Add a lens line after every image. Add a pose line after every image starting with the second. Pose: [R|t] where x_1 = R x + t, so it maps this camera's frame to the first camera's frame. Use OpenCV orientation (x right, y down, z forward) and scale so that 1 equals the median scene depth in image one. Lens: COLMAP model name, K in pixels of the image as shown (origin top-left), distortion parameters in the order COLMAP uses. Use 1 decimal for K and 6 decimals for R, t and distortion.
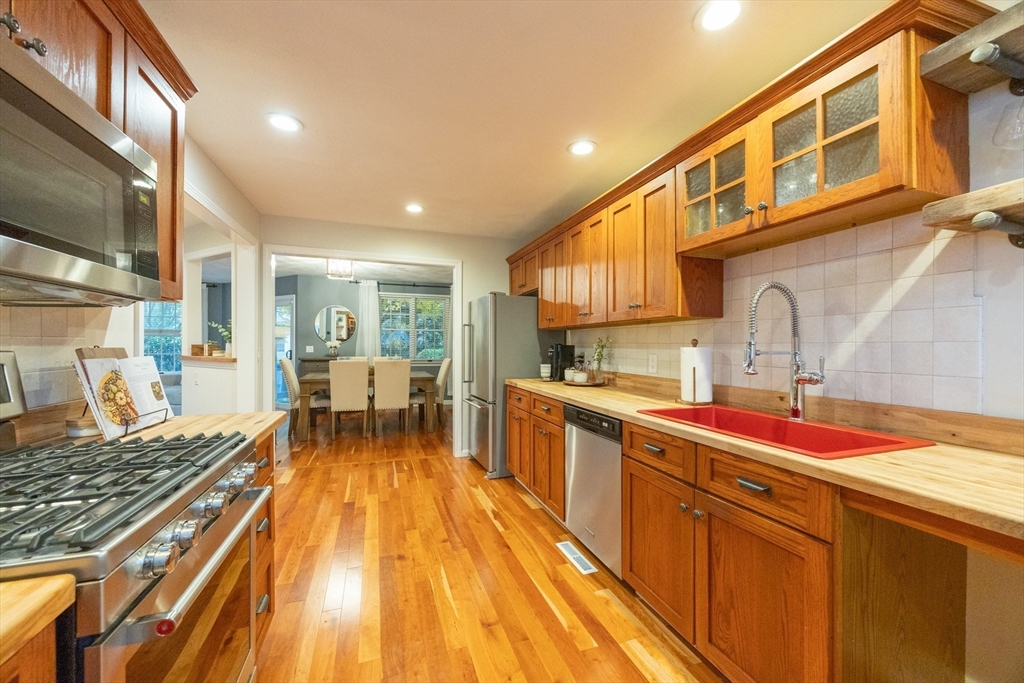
lens RADIAL K [[399.7, 0, 512.0], [0, 399.7, 341.5], [0, 0, 1]] dist [-0.001841, -0.000259]
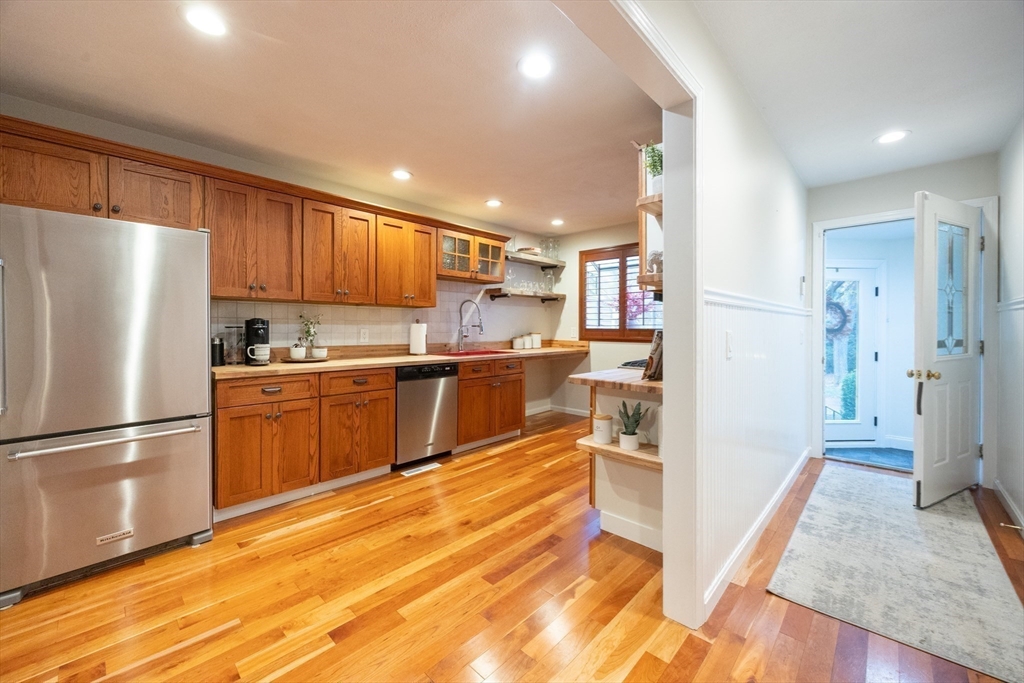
lens RADIAL K [[399.7, 0, 502.3], [0, 399.7, 327.4], [0, 0, 1]] dist [-0.002656, -0.000419]
pose [[-0.450198, 0.002118, 0.892926, -1.250041], [-0.010707, 0.999912, -0.007770, 0.038093], [-0.892864, -0.013058, -0.450136, 1.394357]]
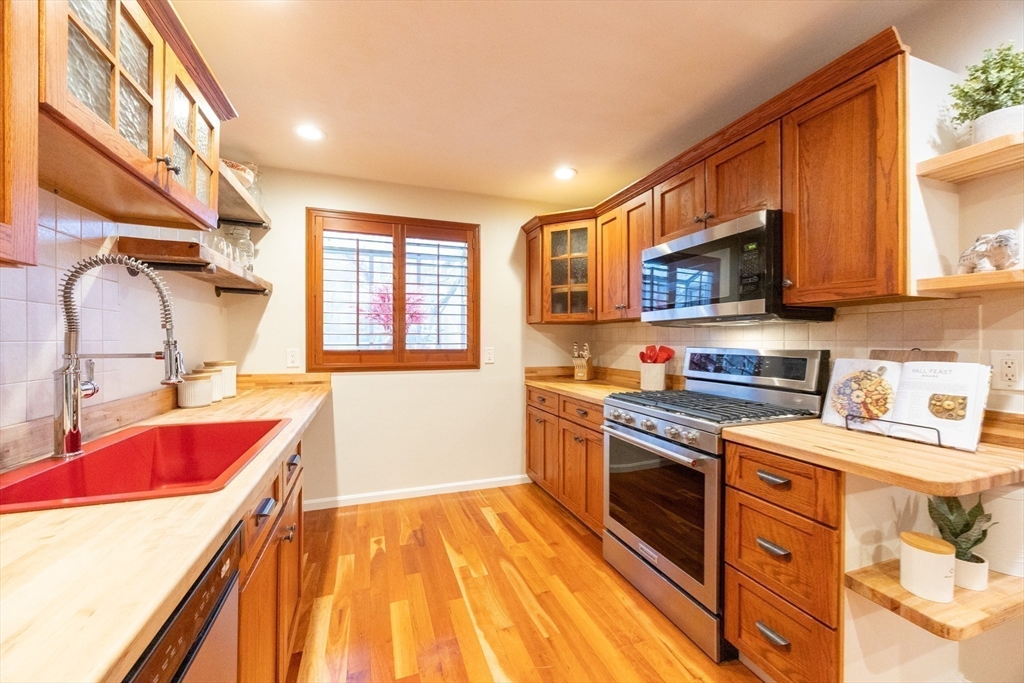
lens RADIAL K [[399.7, 0, 512.0], [0, 399.7, 341.5], [0, 0, 1]] dist [-0.001841, -0.000259]
pose [[-0.999936, 0.001192, -0.011275, -0.009897], [0.001296, 0.999957, -0.009207, 0.007209], [0.011264, -0.009221, -0.999894, 1.212187]]
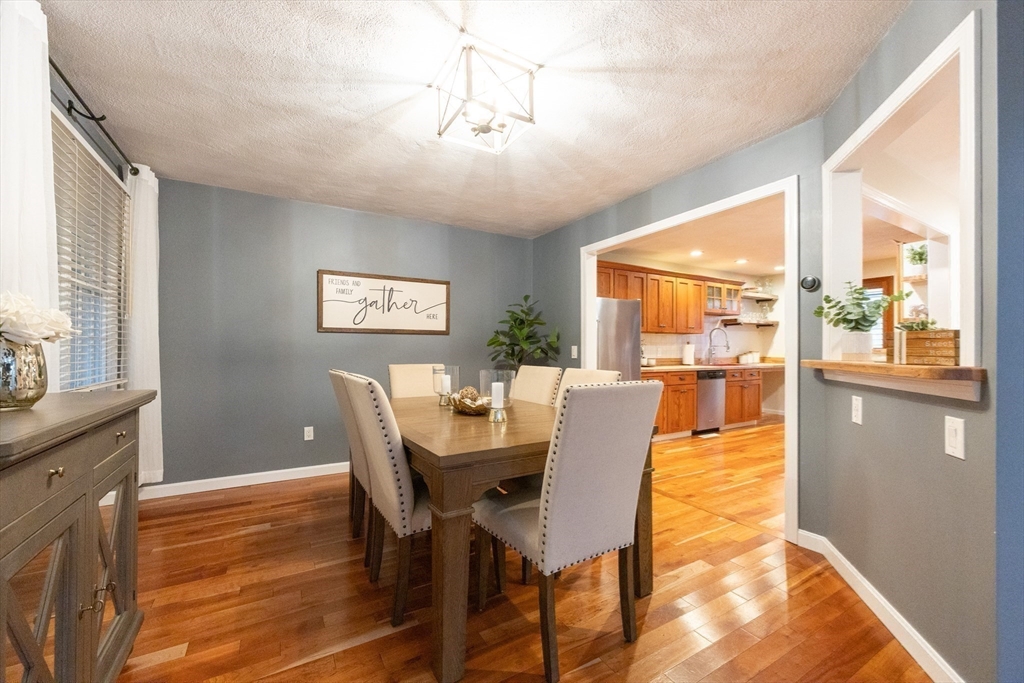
lens RADIAL K [[399.7, 0, 512.0], [0, 399.7, 341.5], [0, 0, 1]] dist [-0.001841, -0.000259]
pose [[-0.196378, 0.017052, 0.980380, -1.872035], [-0.013060, 0.999715, -0.020005, 0.060178], [-0.980441, -0.016732, -0.196099, 2.573295]]
